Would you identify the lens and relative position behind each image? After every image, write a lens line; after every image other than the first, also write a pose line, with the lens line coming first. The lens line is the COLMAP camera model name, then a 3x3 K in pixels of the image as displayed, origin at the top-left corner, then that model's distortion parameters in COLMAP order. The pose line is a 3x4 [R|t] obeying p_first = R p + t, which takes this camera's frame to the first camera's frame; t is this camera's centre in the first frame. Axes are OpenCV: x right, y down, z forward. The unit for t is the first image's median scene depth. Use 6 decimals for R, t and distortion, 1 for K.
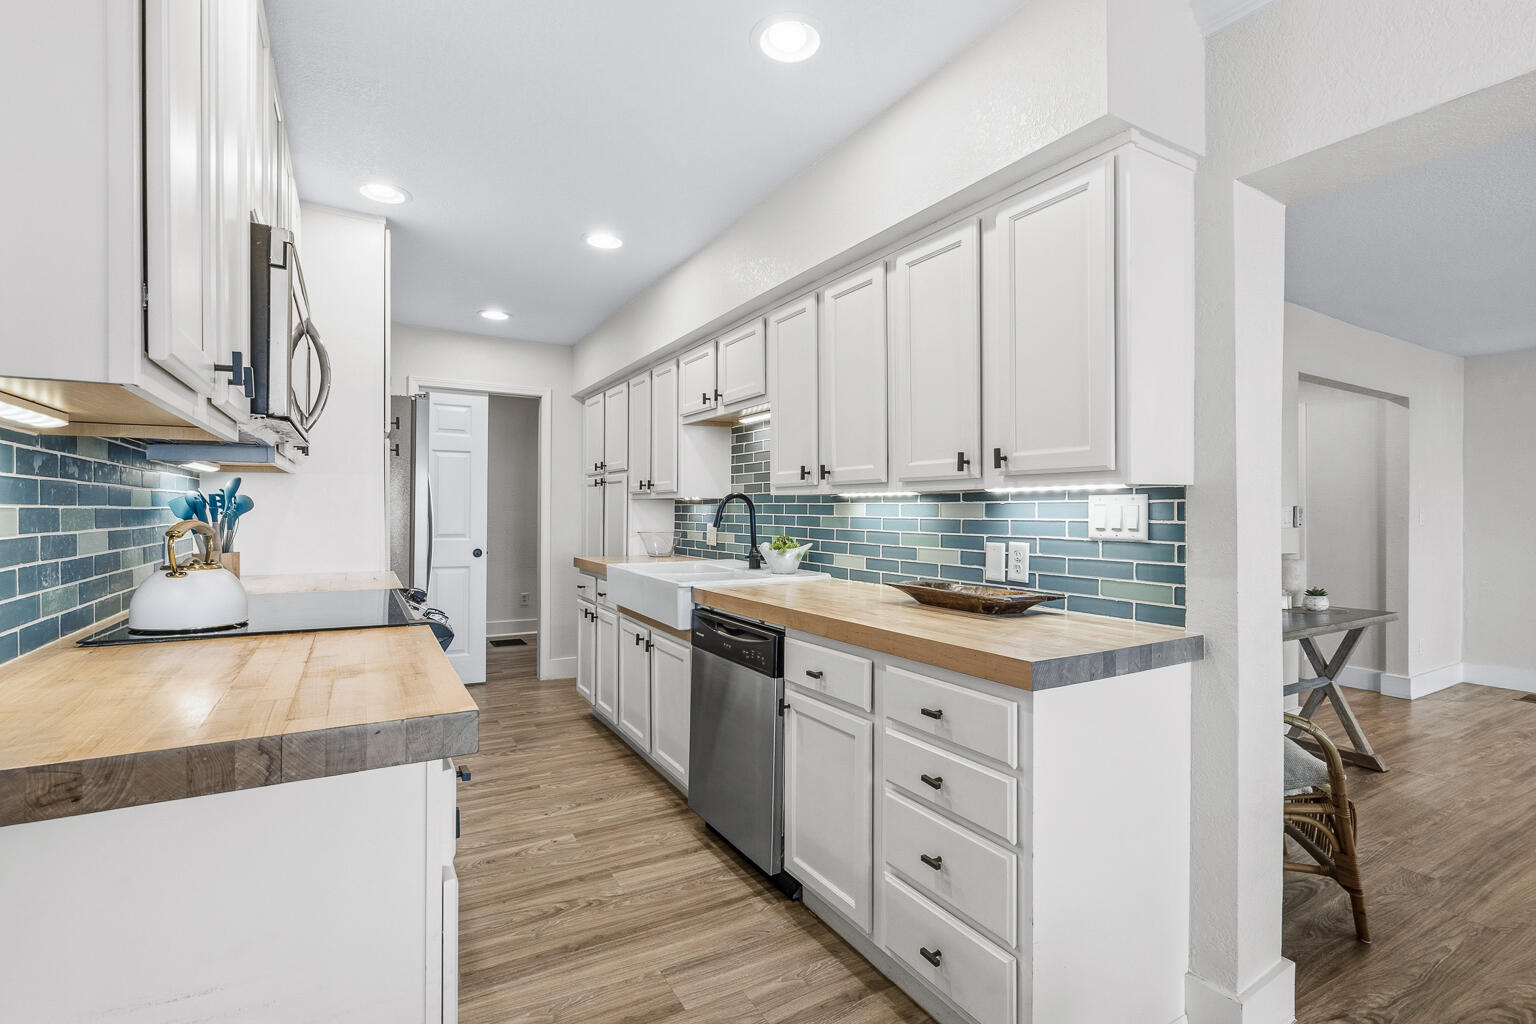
lens RADIAL K [[704.0, 0, 756.8], [0, 704.0, 513.4], [0, 0, 1]] dist [-0.005693, 0.004812]
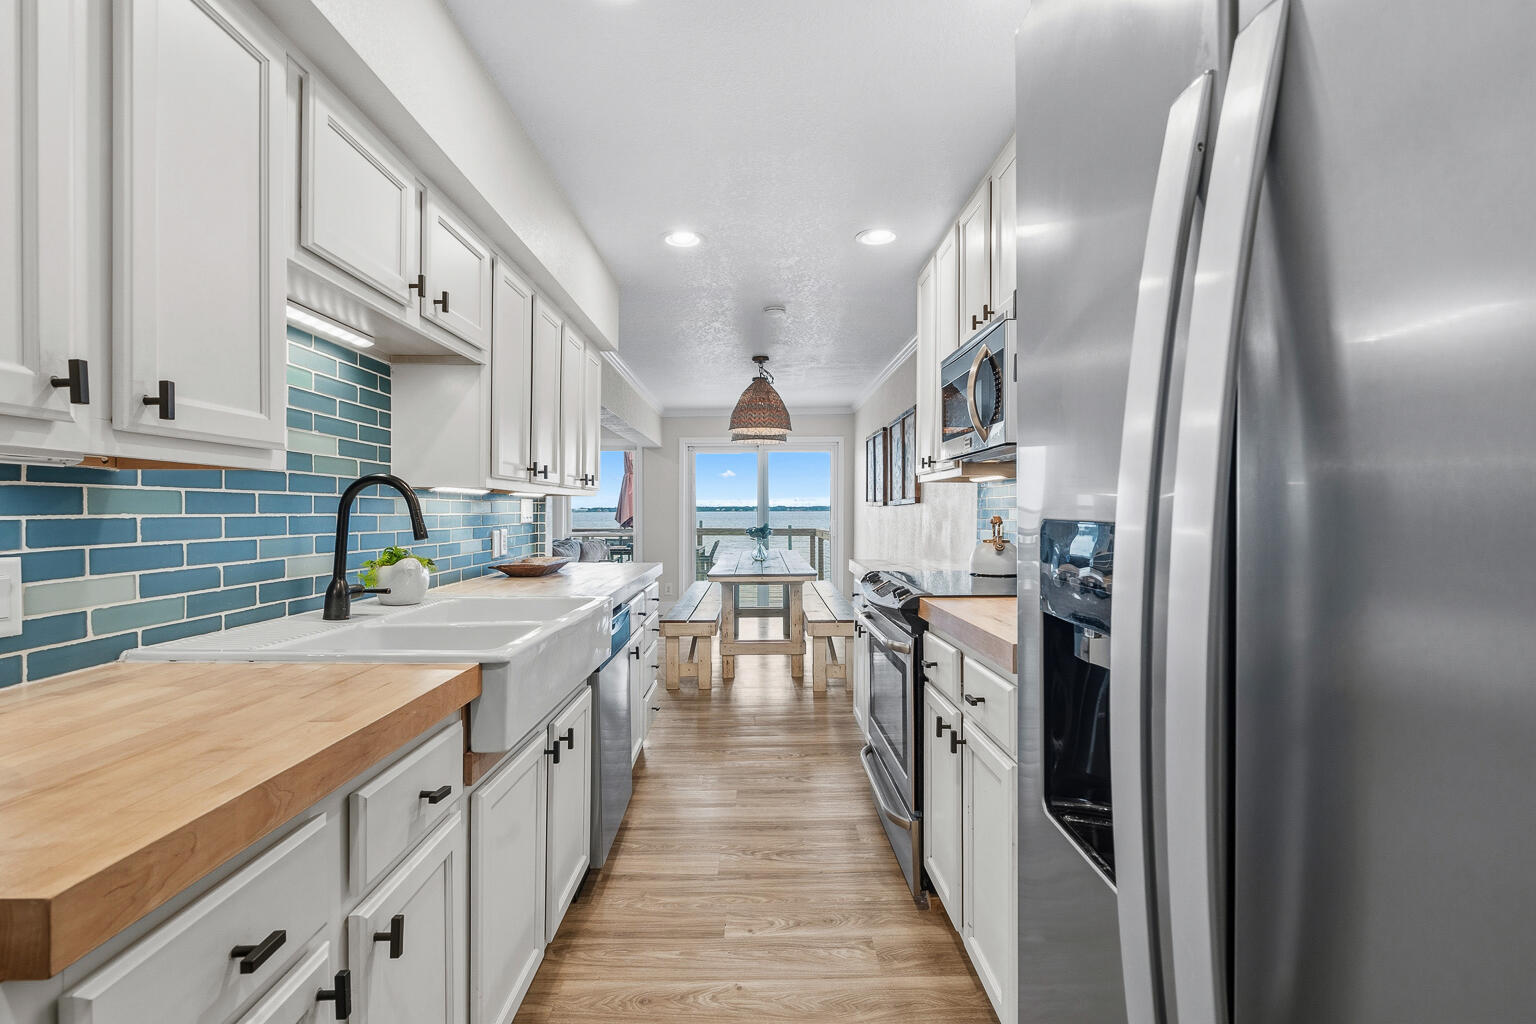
lens RADIAL K [[704.0, 0, 758.9], [0, 704.0, 509.7], [0, 0, 1]] dist [-0.005693, 0.004812]
pose [[-0.870924, -0.004117, 0.491401, -0.582391], [-0.001984, 0.999986, 0.004863, -0.005728], [-0.491414, 0.003260, -0.870920, 1.438240]]
